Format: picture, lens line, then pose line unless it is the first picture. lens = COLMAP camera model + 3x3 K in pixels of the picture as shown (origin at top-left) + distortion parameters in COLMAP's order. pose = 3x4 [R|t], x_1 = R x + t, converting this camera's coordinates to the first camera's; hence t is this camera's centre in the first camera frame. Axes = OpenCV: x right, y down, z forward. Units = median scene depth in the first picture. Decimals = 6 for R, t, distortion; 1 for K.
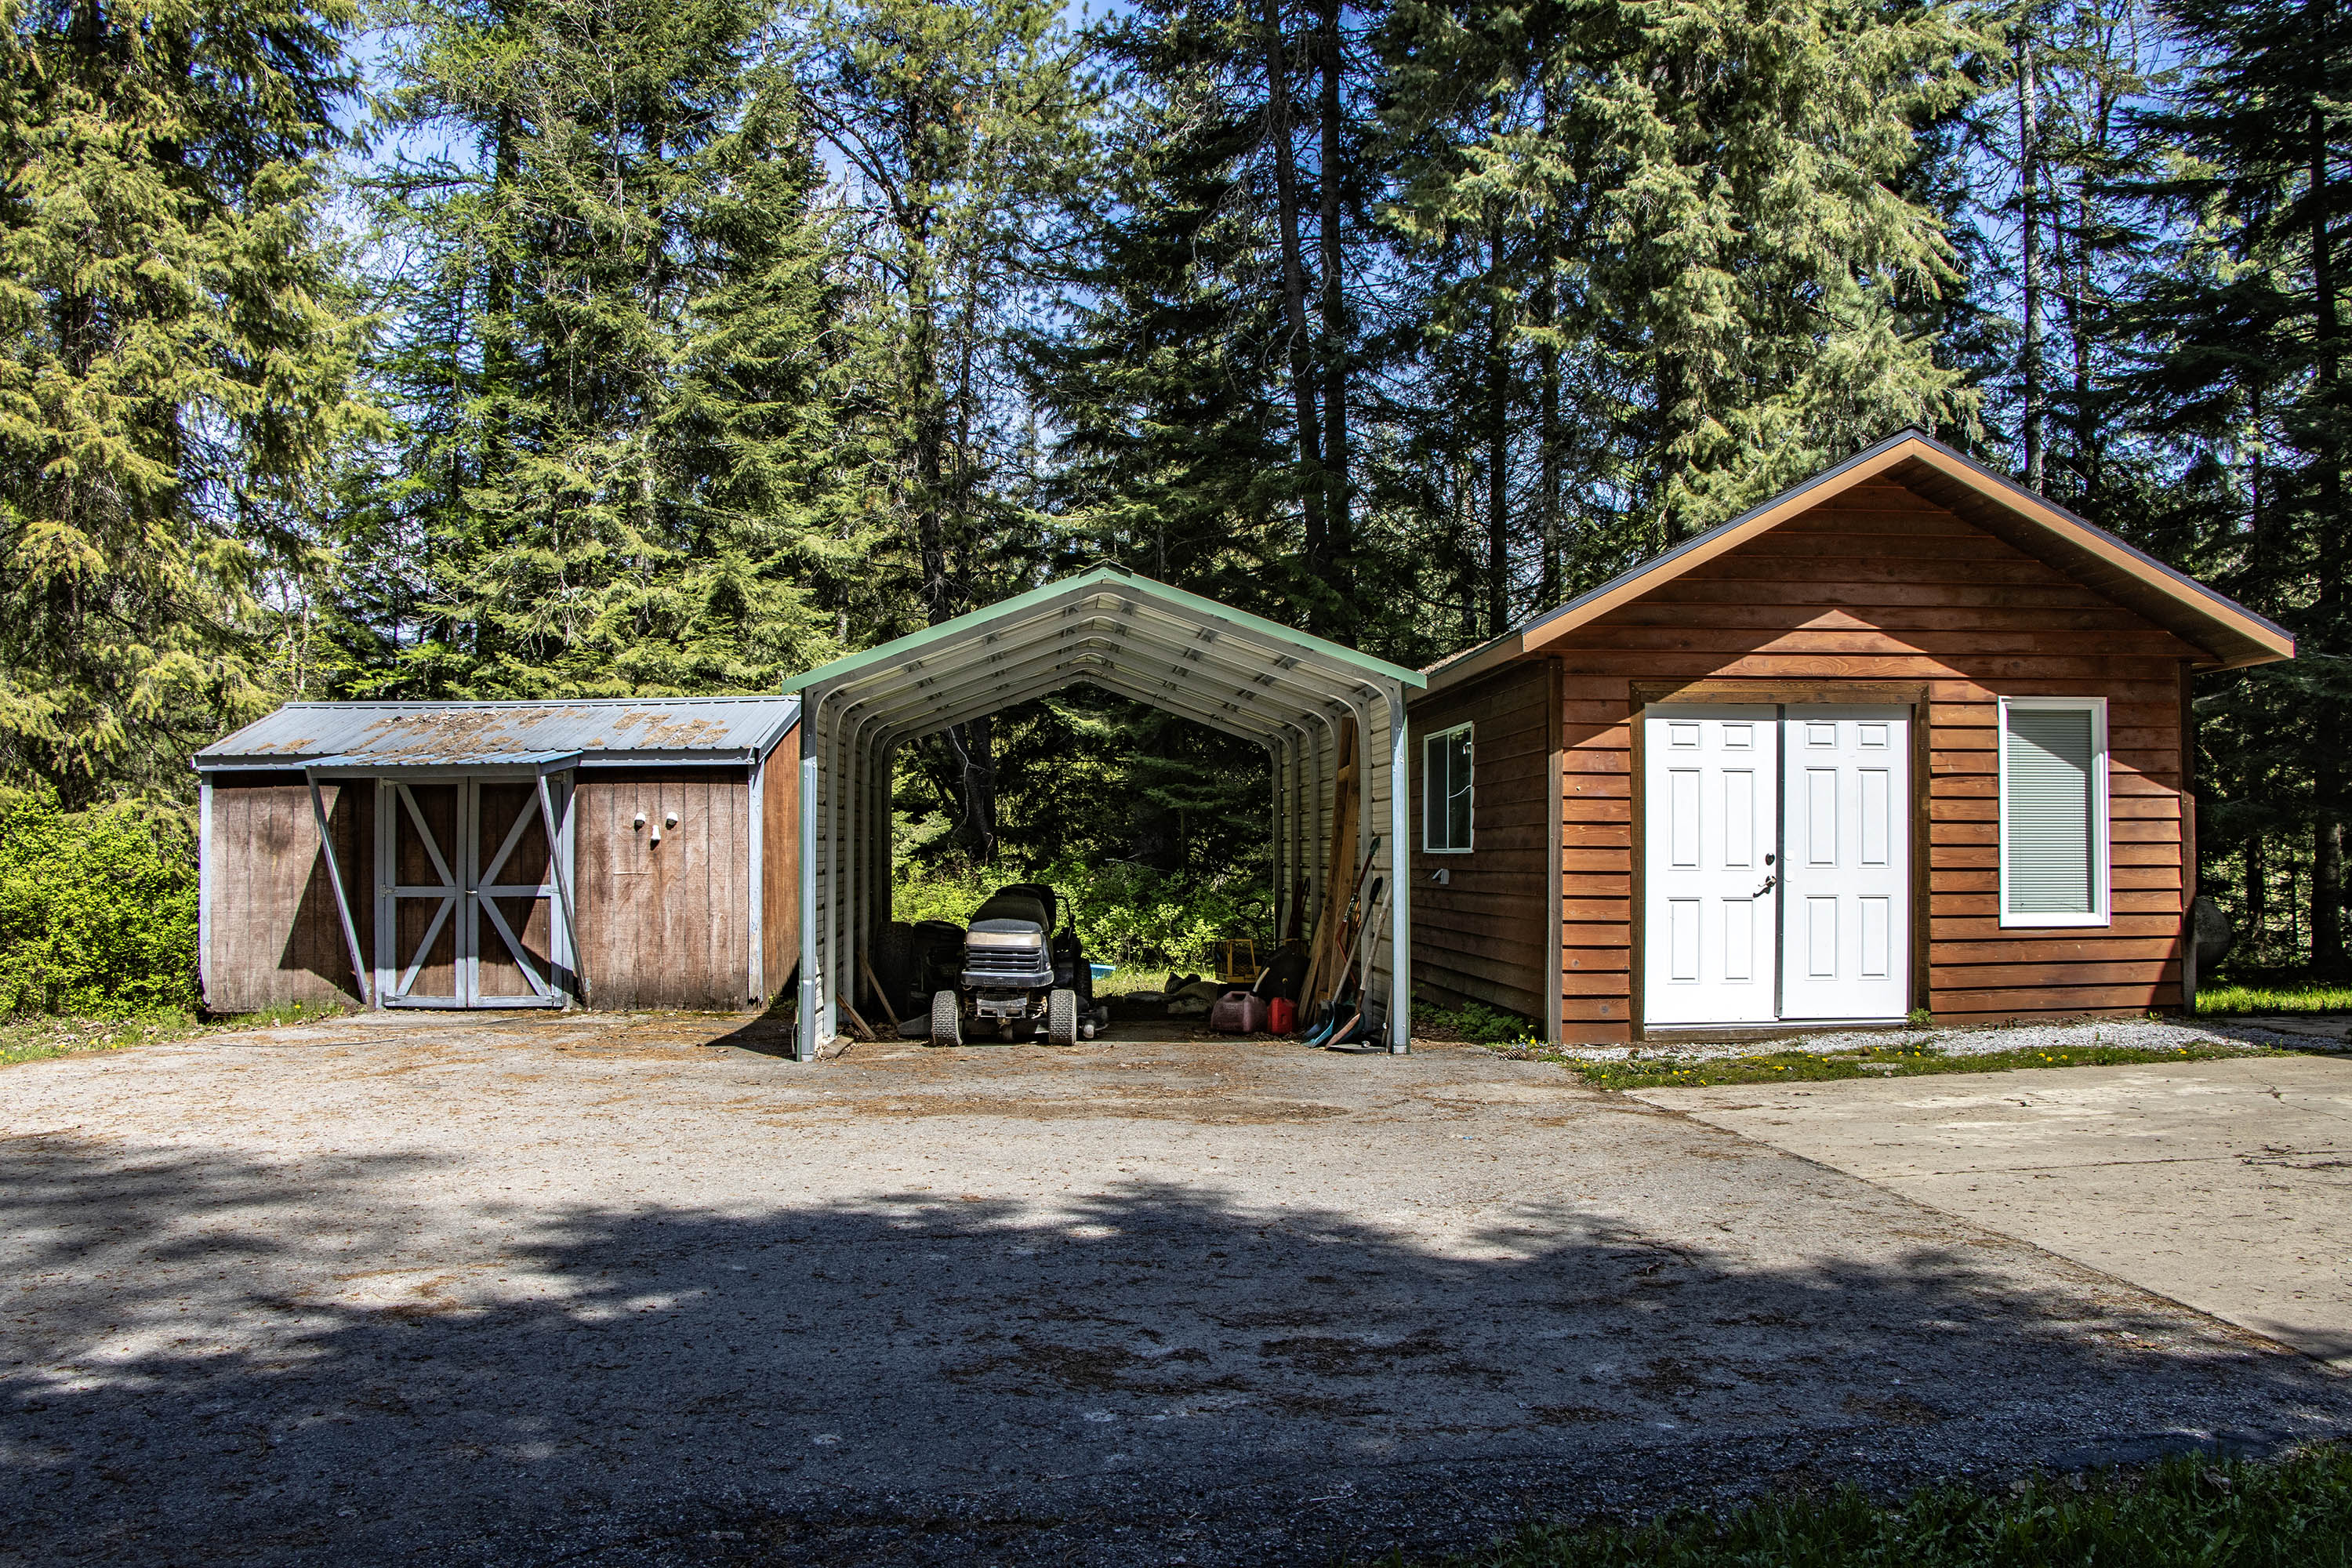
lens RADIAL K [[1976.6, 0, 1177.1], [0, 1976.6, 820.3], [0, 0, 1]] dist [-0.163270, 0.126283]
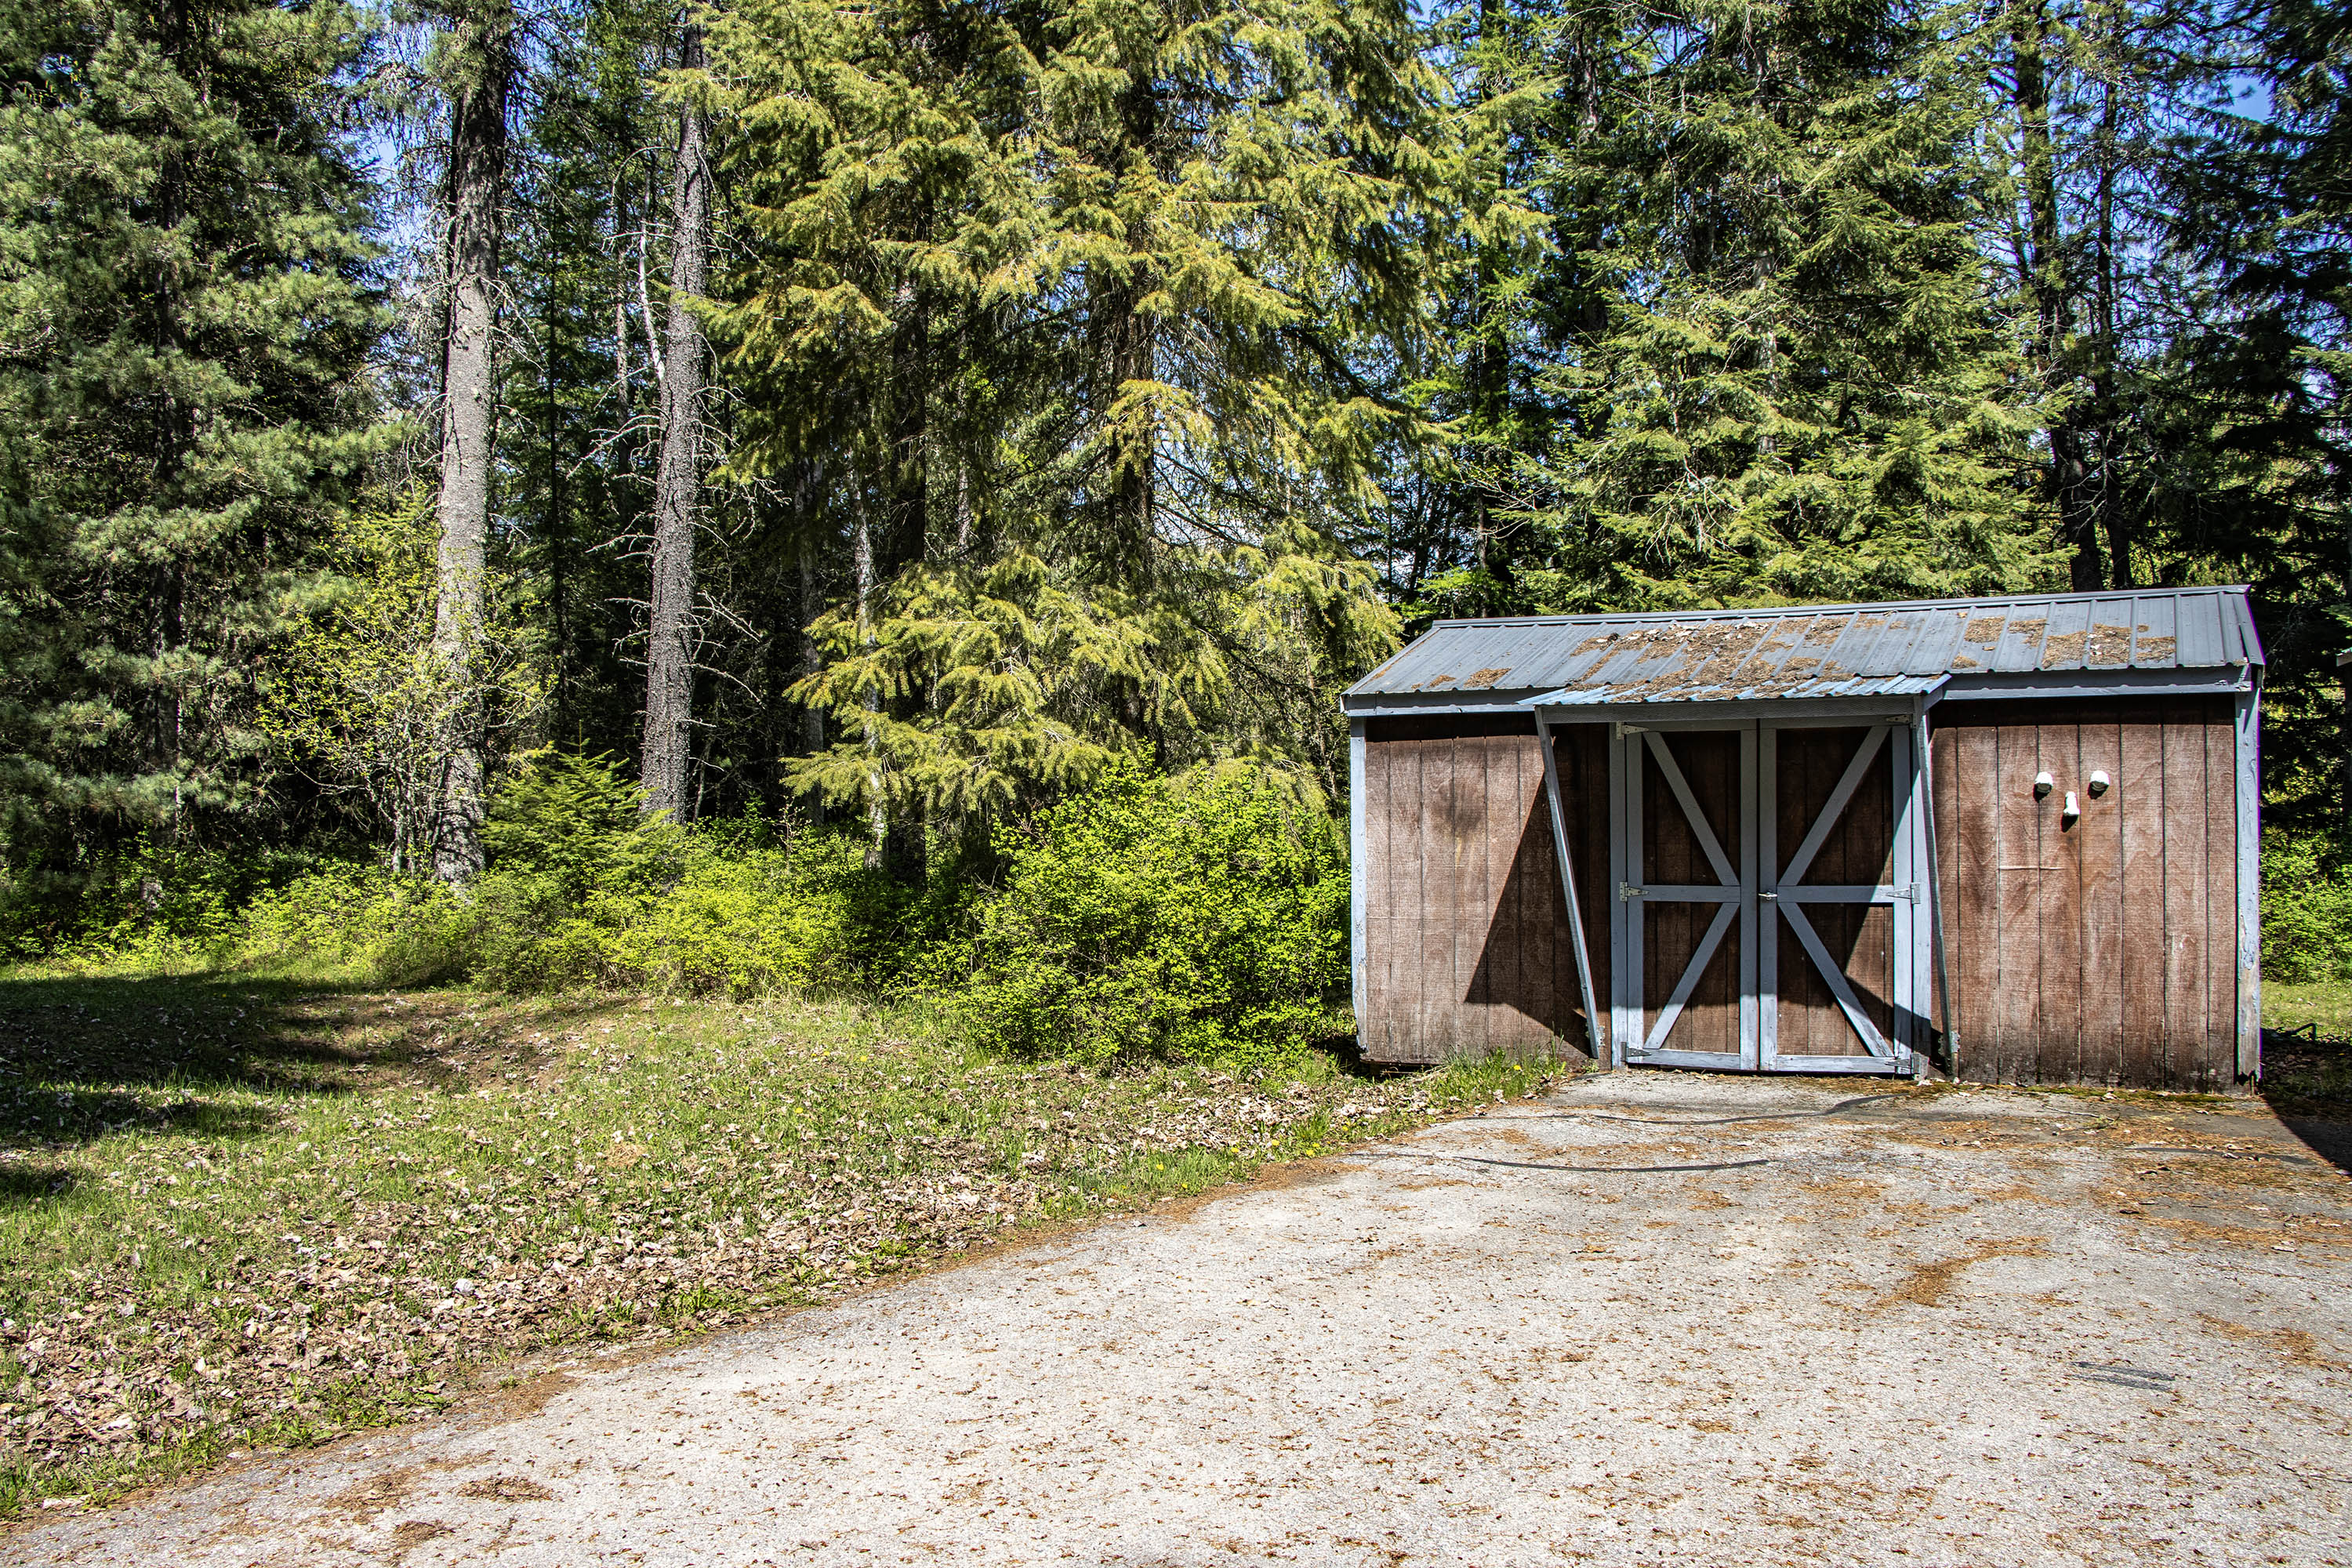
lens RADIAL K [[1976.6, 0, 1177.1], [0, 1976.6, 820.3], [0, 0, 1]] dist [-0.163270, 0.126283]
pose [[0.905138, 0.001403, -0.425116, -0.261449], [0.009582, 0.999673, 0.023700, -0.005672], [0.425010, -0.025525, 0.904829, 0.317009]]
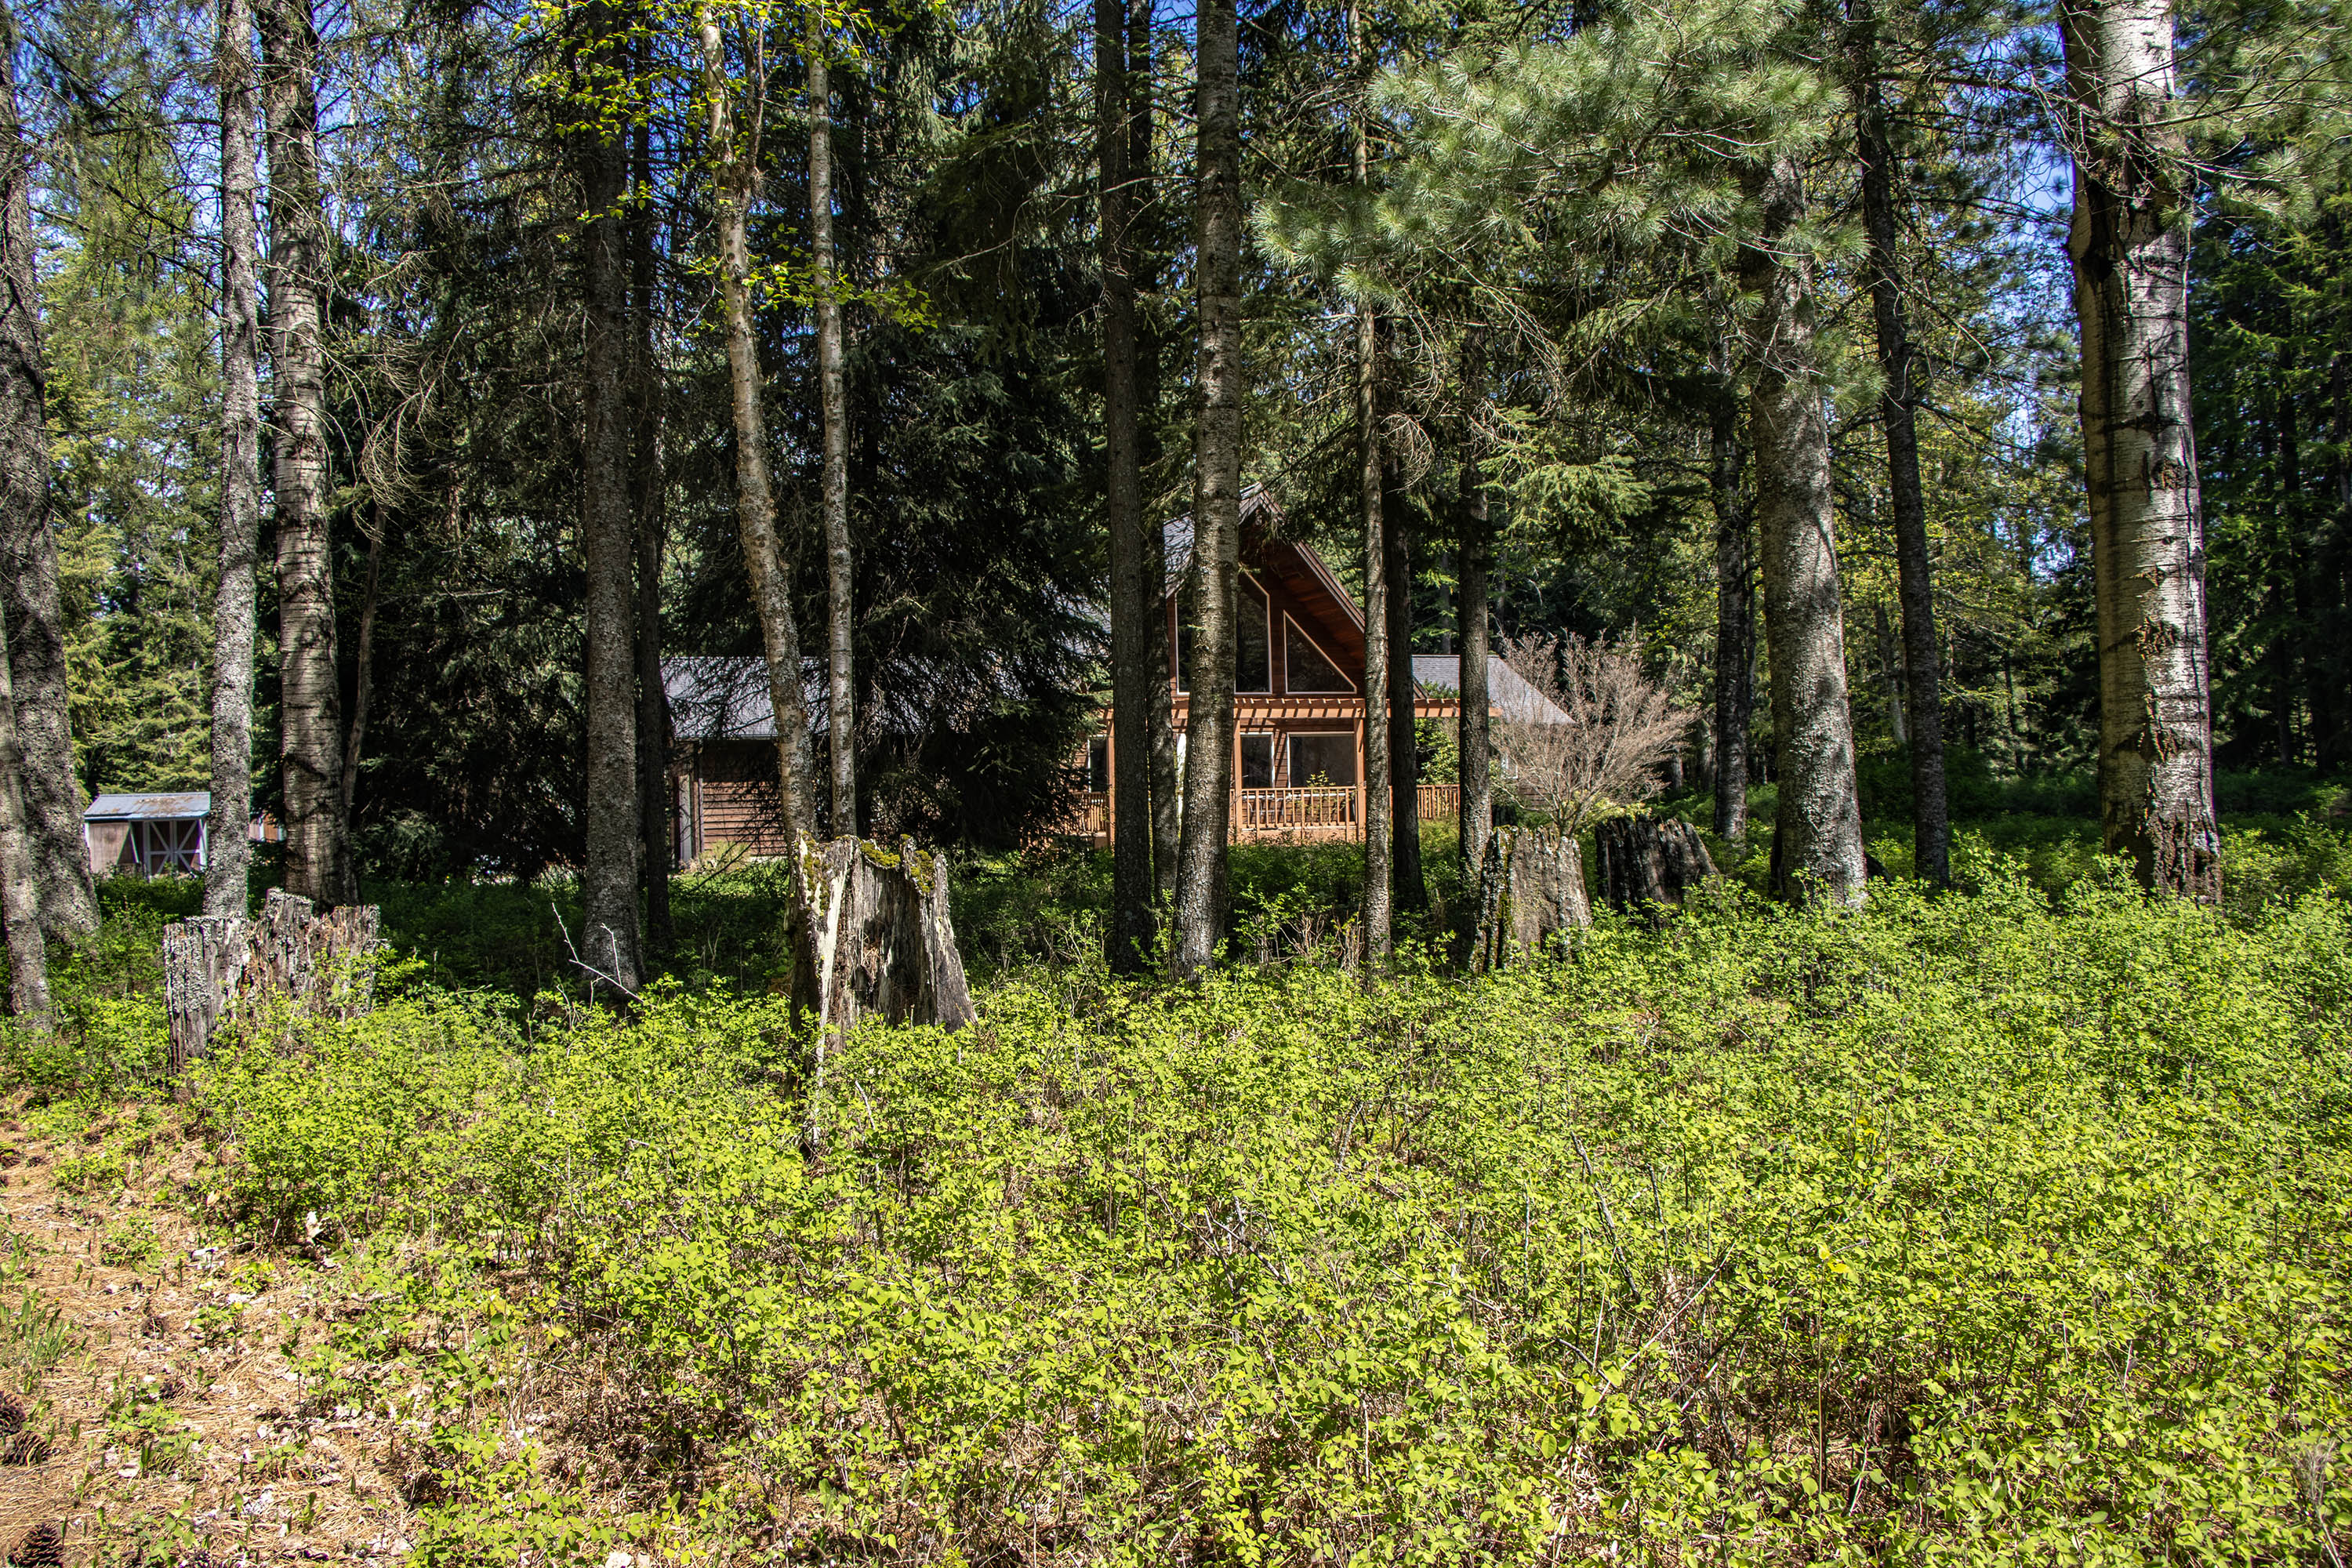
lens RADIAL K [[1946.5, 0, 1176.0], [0, 1946.5, 784.0], [0, 0, 1]] dist [-0.190844, 0.179339]
pose [[0.959286, -0.025020, 0.281325, 0.386173], [0.023901, 0.999687, 0.007407, -0.064248], [-0.281423, -0.000382, 0.959584, -2.570902]]
